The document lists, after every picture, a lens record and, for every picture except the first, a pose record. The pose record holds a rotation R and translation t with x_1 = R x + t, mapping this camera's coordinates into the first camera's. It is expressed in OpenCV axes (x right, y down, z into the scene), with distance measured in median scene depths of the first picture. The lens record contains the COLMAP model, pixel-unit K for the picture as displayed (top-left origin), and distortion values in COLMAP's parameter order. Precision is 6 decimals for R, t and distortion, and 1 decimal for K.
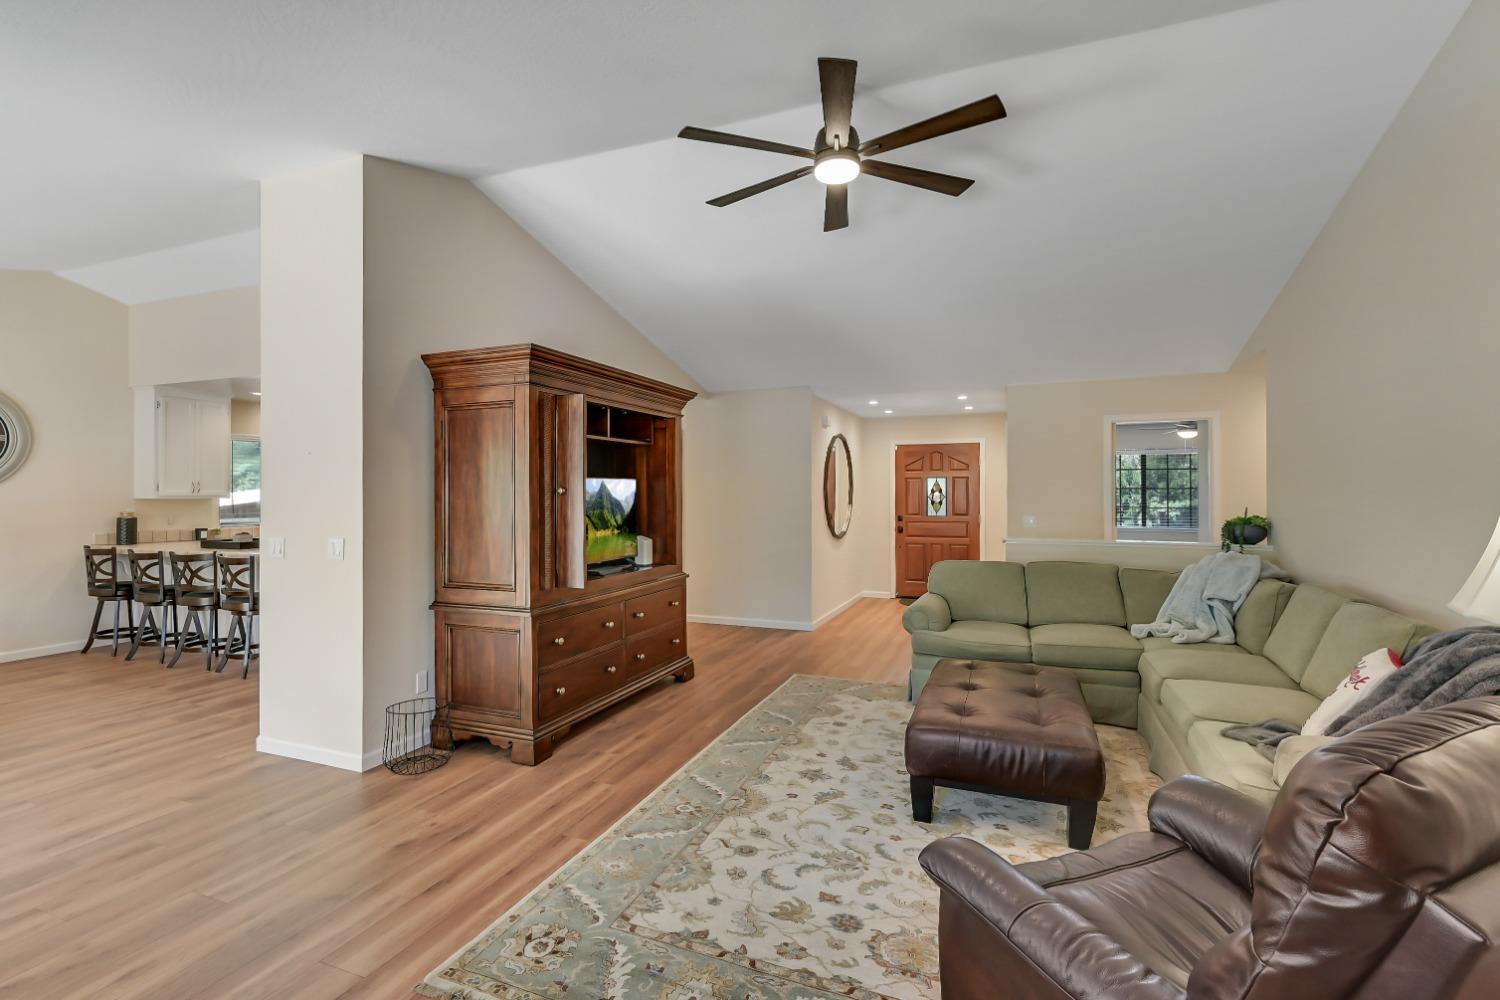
lens RADIAL K [[687.6, 0, 735.7], [0, 687.6, 491.9], [0, 0, 1]] dist [-0.000296, -0.000085]
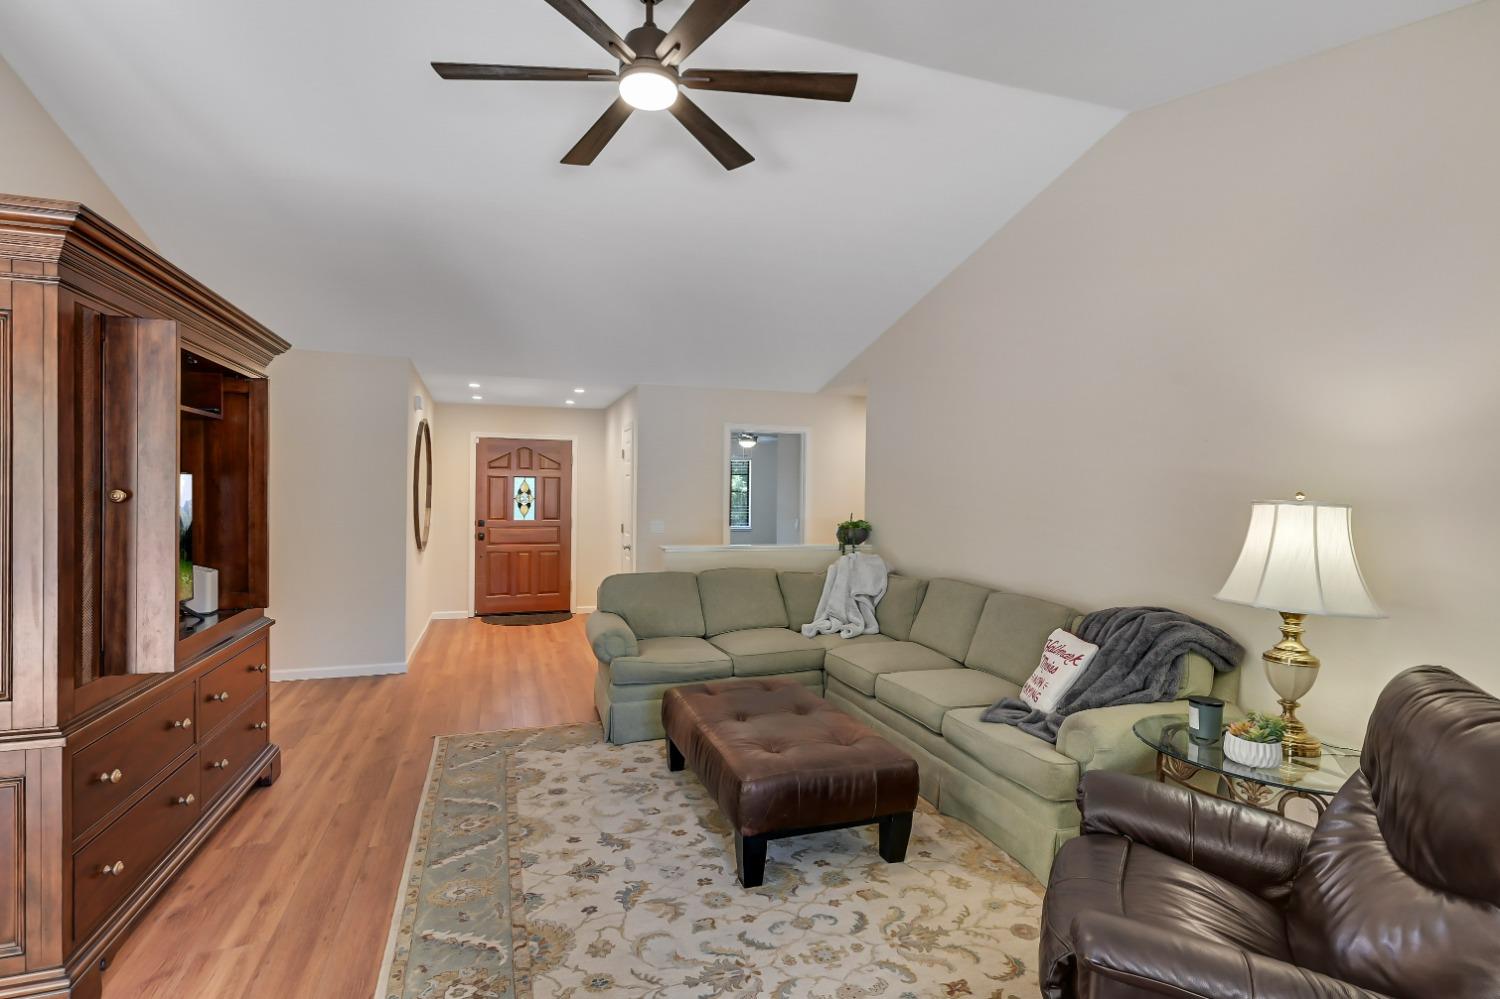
lens RADIAL K [[725.3, 0, 750.0], [0, 725.3, 499.5], [0, 0, 1]] dist [0.003983, -0.000329]
pose [[0.750924, 0.005106, 0.660369, -0.261417], [-0.015060, 0.999842, 0.009394, -0.011550], [-0.660217, -0.016999, 0.750882, 0.253934]]
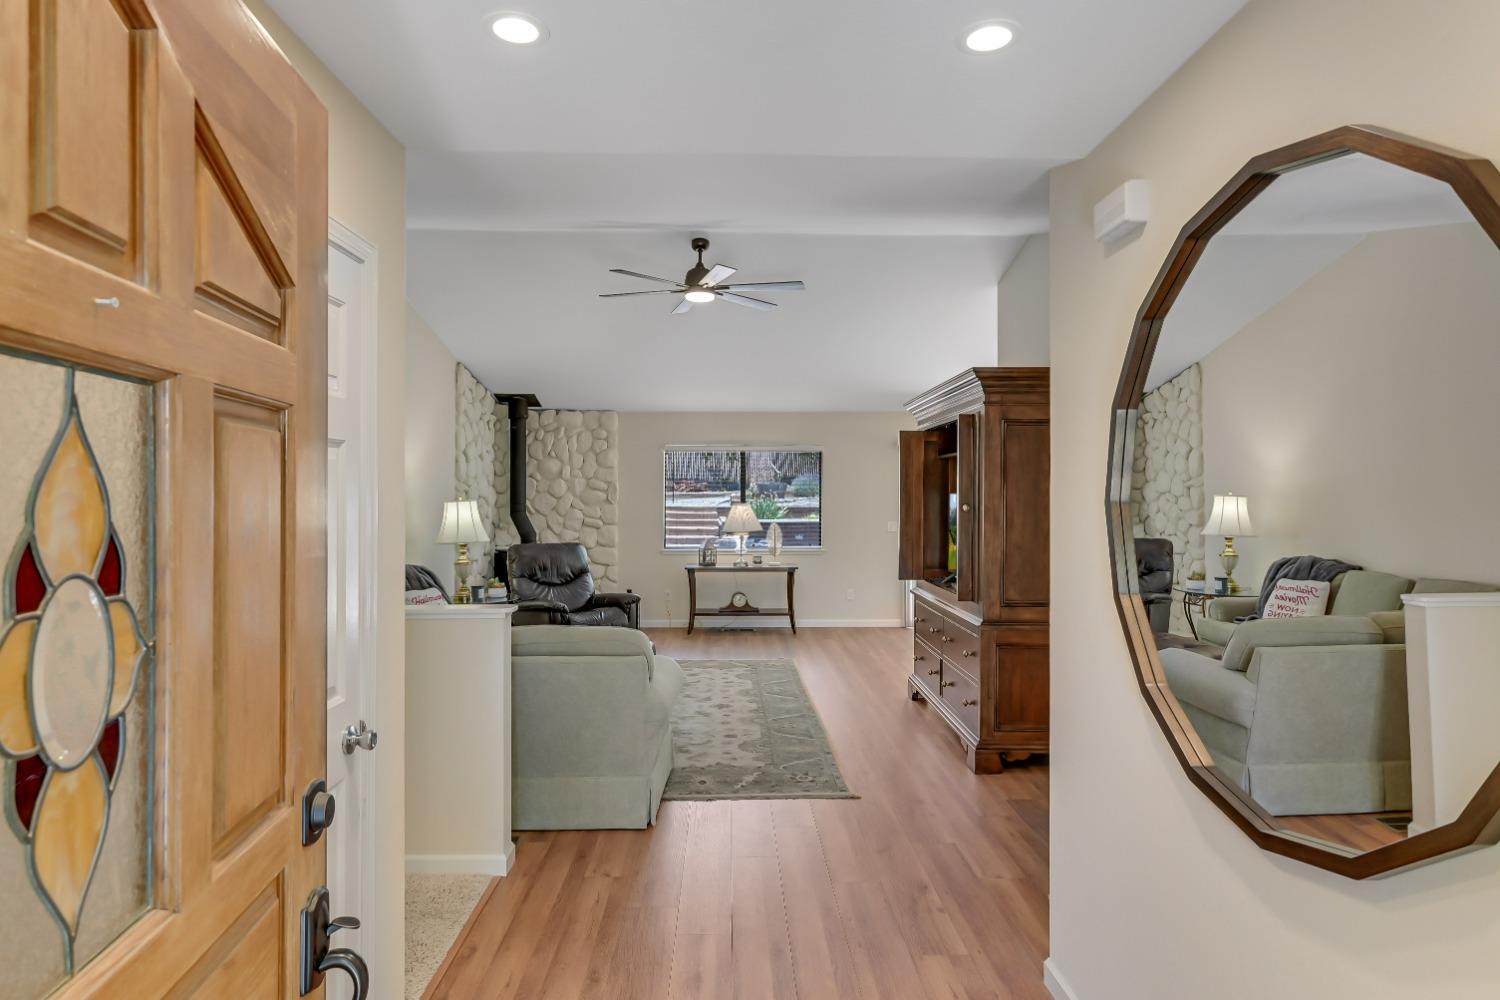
lens RADIAL K [[908.1, 0, 750.0], [0, 908.1, 500.0], [0, 0, 1]] dist [0.003850, 0.000866]
pose [[-0.915580, 0.005241, -0.402102, 0.733112], [0.002689, 0.999973, 0.006909, -0.022854], [0.402128, 0.005244, -0.915569, 2.473635]]
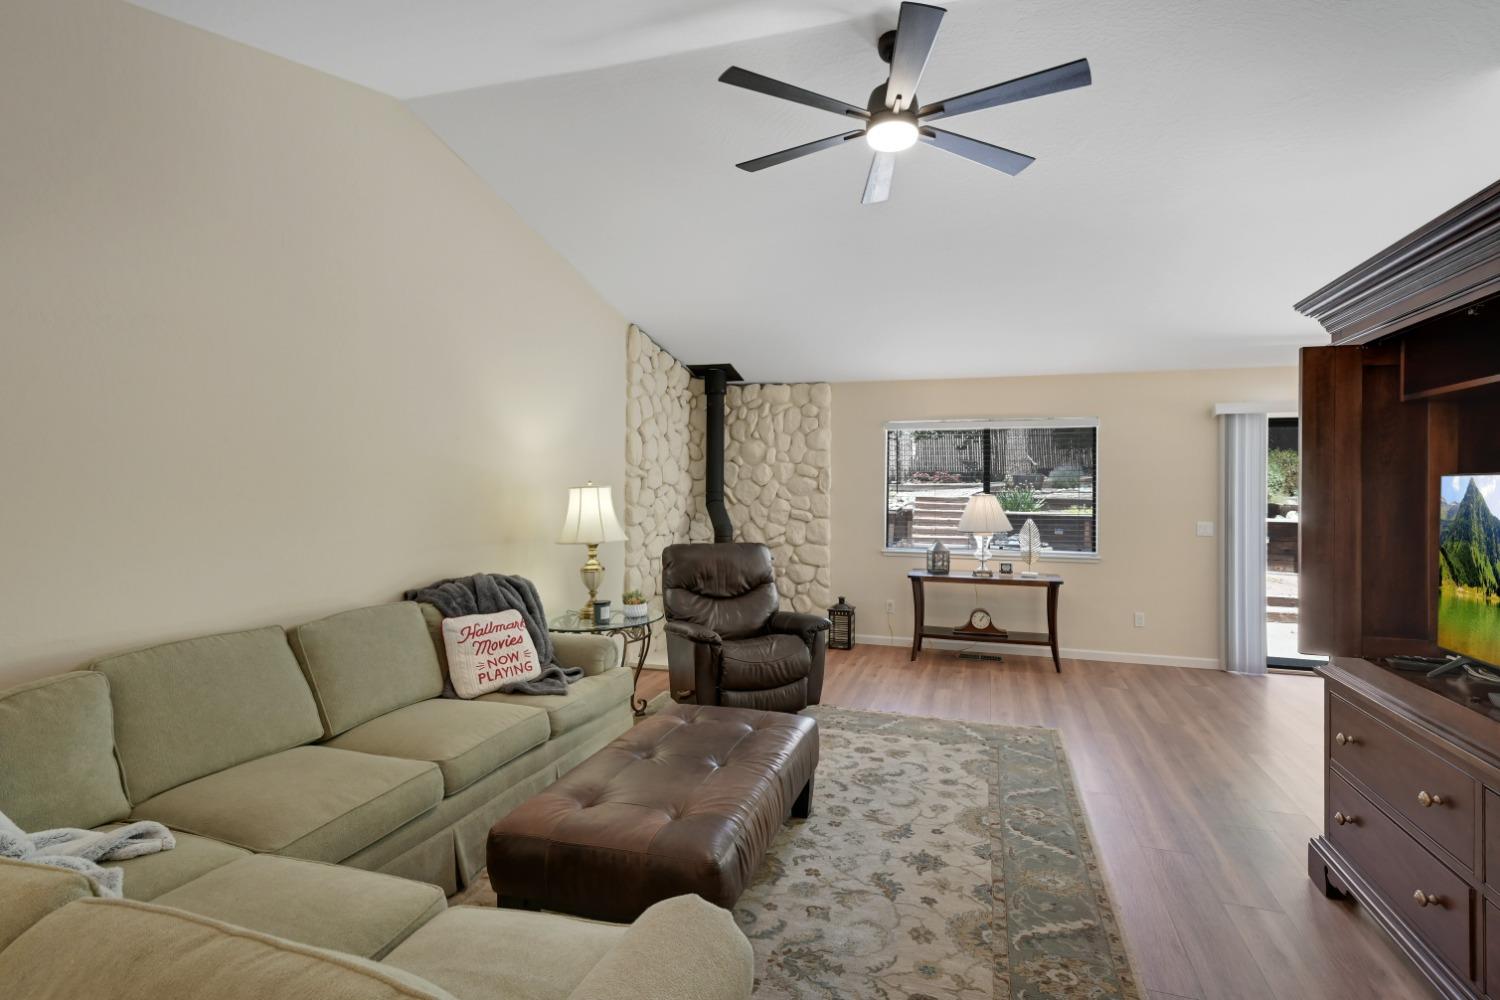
lens RADIAL K [[722.9, 0, 764.8], [0, 722.9, 479.7], [0, 0, 1]] dist [0.001008, -0.000186]
pose [[-0.996098, -0.003476, -0.088187, 0.333359], [-0.002707, 0.999957, -0.008834, -0.011643], [0.088214, -0.008561, -0.996065, 1.631598]]
